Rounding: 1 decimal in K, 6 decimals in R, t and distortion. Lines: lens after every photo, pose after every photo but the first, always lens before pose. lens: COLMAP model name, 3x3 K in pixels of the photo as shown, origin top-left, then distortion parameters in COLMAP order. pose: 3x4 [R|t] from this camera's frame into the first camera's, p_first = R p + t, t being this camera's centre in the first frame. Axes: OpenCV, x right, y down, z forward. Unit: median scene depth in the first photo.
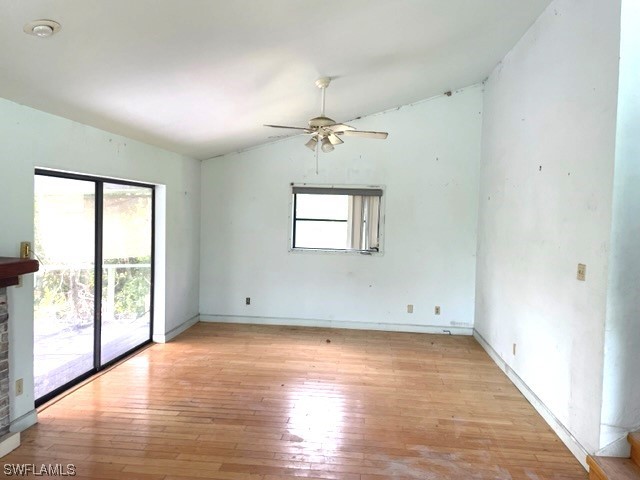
lens RADIAL K [[479.2, 0, 319.3], [0, 479.2, 240.1], [0, 0, 1]] dist [0.053259, -0.005426]
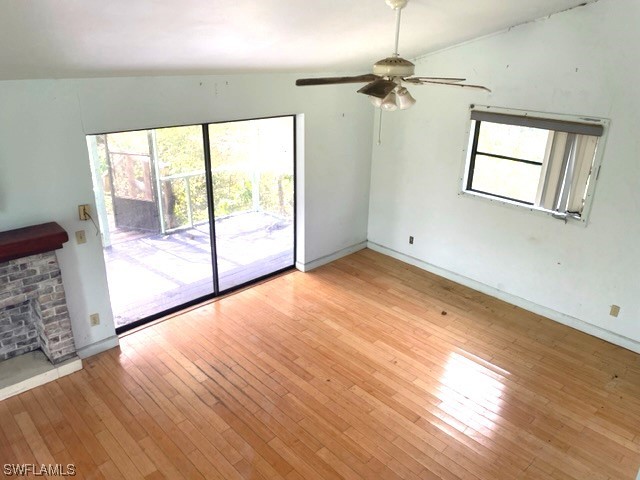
lens RADIAL K [[479.2, 0, 321.7], [0, 479.2, 241.1], [0, 0, 1]] dist [0.053259, -0.005426]
pose [[0.773127, 0.228425, -0.591689, 0.287263], [-0.037227, 0.947629, 0.317195, -0.168471], [0.633158, -0.223205, 0.741142, 0.293146]]
